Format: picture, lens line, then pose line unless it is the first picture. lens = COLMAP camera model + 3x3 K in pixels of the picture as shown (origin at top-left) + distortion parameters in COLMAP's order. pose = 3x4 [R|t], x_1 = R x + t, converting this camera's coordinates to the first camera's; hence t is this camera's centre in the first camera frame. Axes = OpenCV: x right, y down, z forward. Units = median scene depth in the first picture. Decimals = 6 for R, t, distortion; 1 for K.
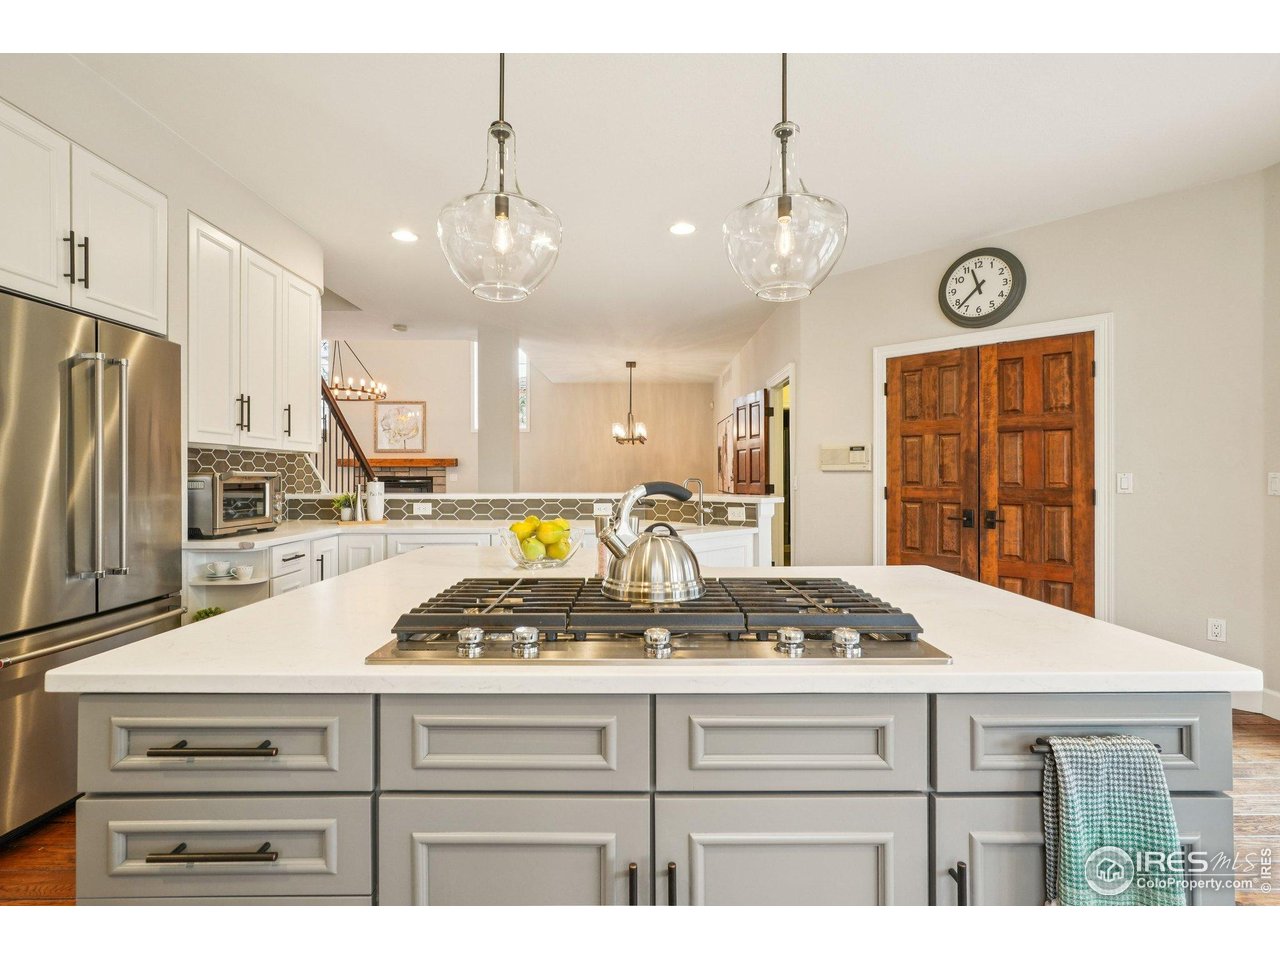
lens RADIAL K [[613.6, 0, 643.6], [0, 613.6, 474.1], [0, 0, 1]] dist [0.002898, 0.002946]
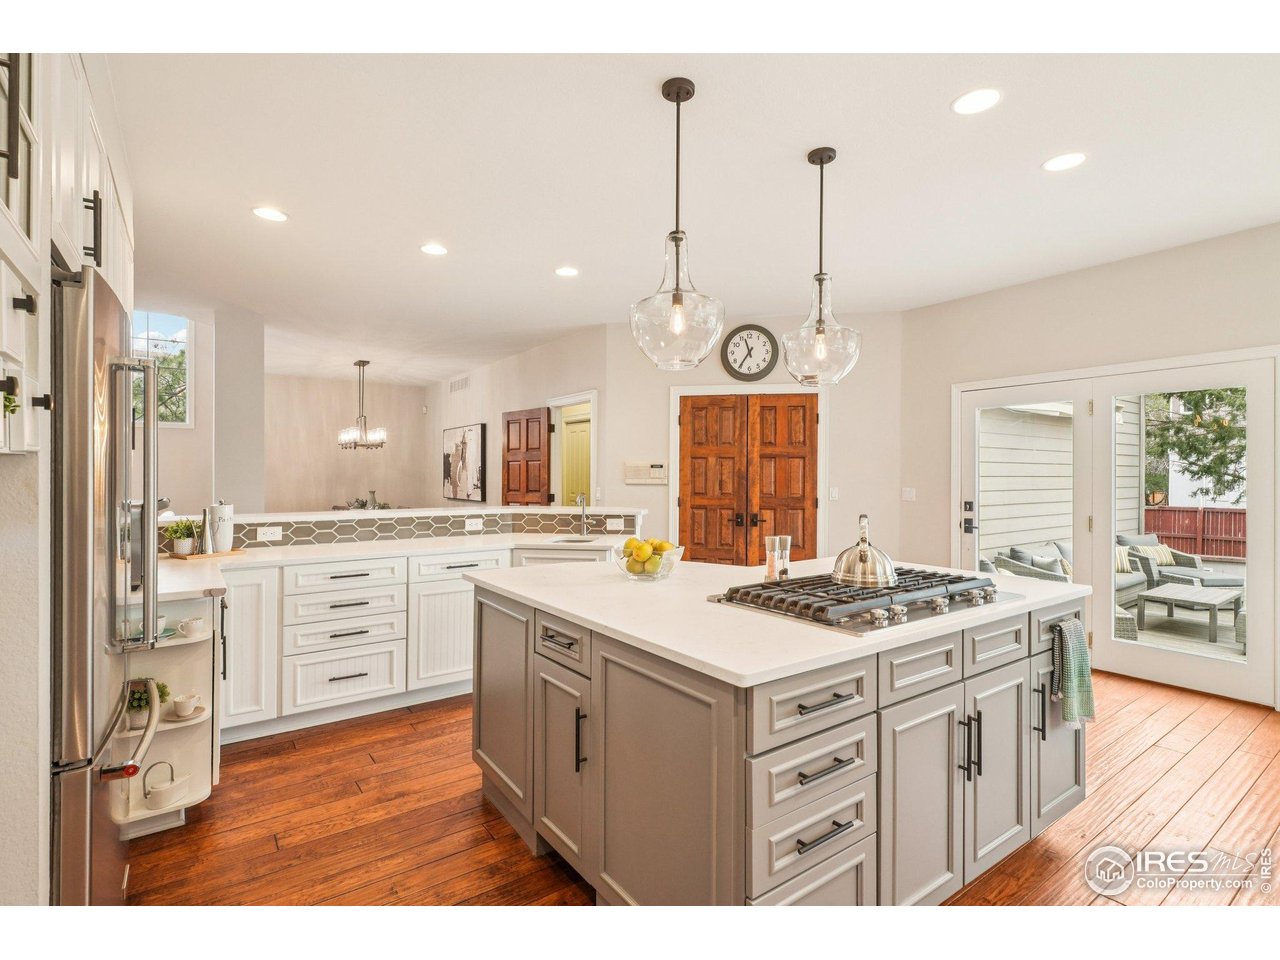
lens RADIAL K [[613.6, 0, 644.9], [0, 613.6, 480.6], [0, 0, 1]] dist [0.002898, 0.002946]
pose [[0.821859, -0.004023, 0.569677, -0.429749], [-0.002574, 0.999939, 0.010775, -0.029382], [-0.569685, -0.010321, 0.821798, -0.004392]]
